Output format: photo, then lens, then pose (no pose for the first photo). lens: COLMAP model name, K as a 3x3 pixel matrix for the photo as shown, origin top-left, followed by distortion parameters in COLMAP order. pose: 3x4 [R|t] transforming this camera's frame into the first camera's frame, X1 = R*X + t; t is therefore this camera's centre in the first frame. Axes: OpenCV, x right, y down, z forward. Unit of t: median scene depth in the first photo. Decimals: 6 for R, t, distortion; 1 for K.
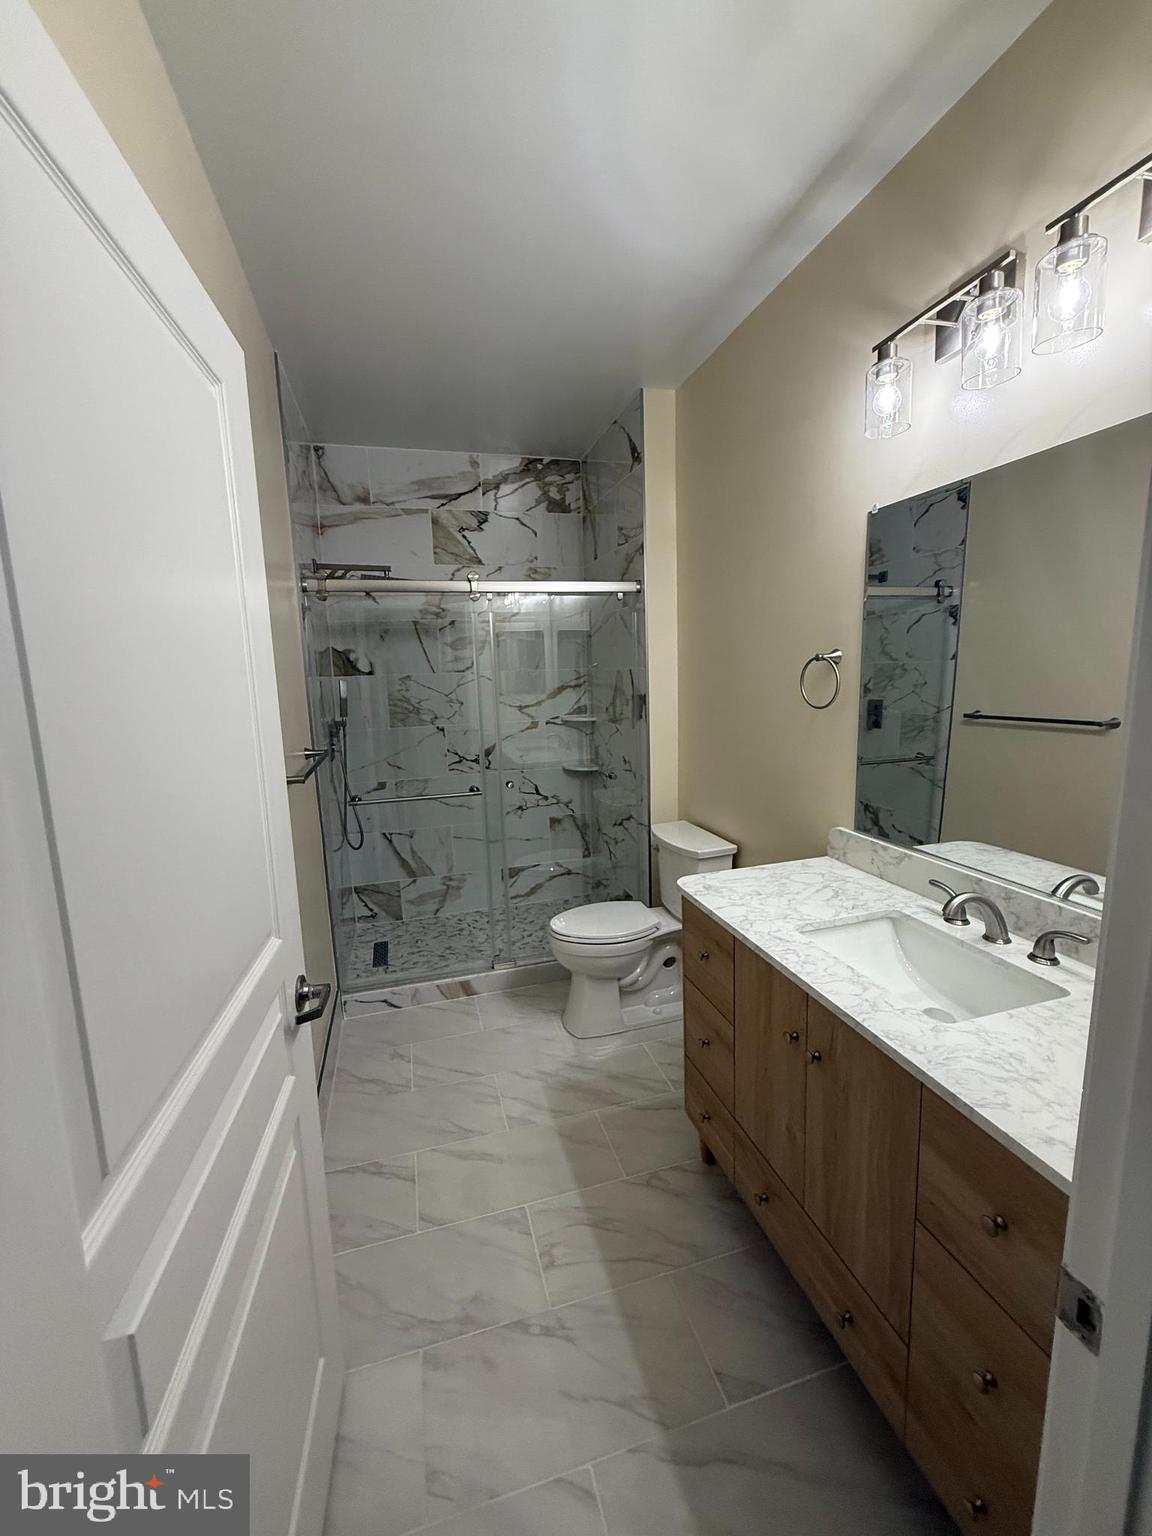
lens RADIAL K [[613.3, 0, 579.6], [0, 613.3, 768.9], [0, 0, 1]] dist [0.006607, 0.000040]
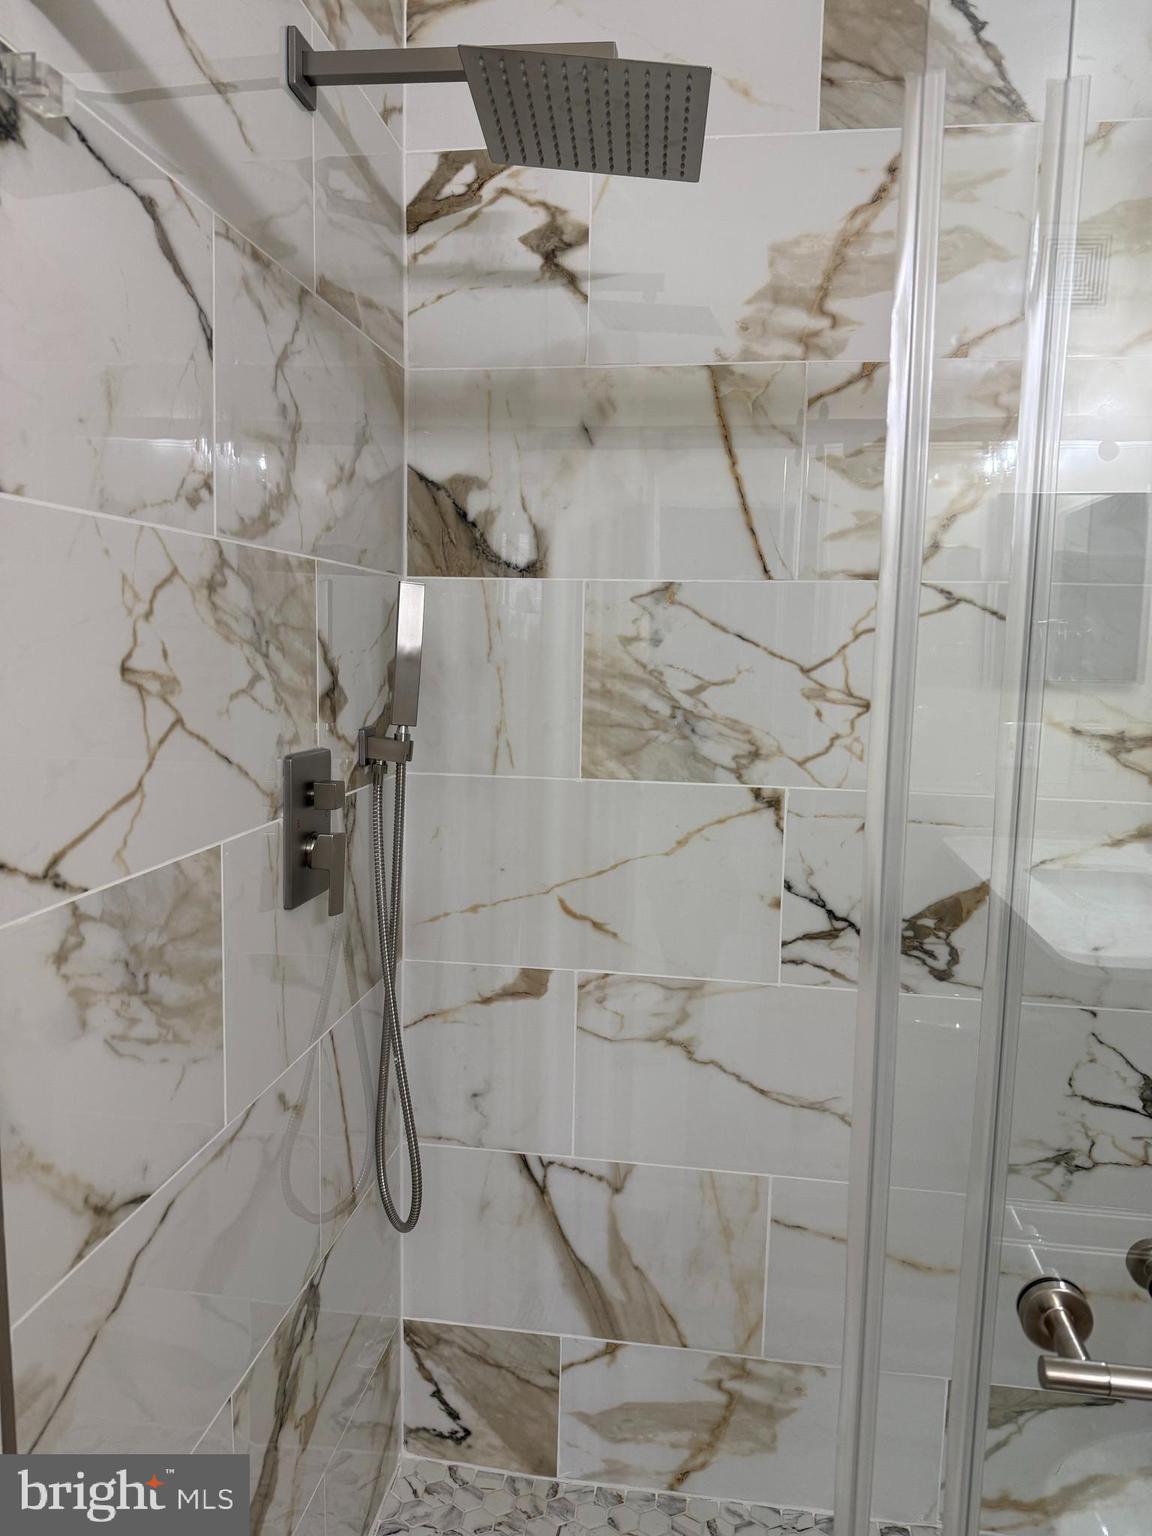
lens RADIAL K [[1086.5, 0, 577.5], [0, 1086.5, 768.1], [0, 0, 1]] dist [0.035374, -0.032818]
pose [[0.915310, 0.100325, -0.390055, -0.124423], [-0.113797, 0.993437, -0.011520, -0.063715], [0.386339, 0.054932, 0.920720, 0.553239]]
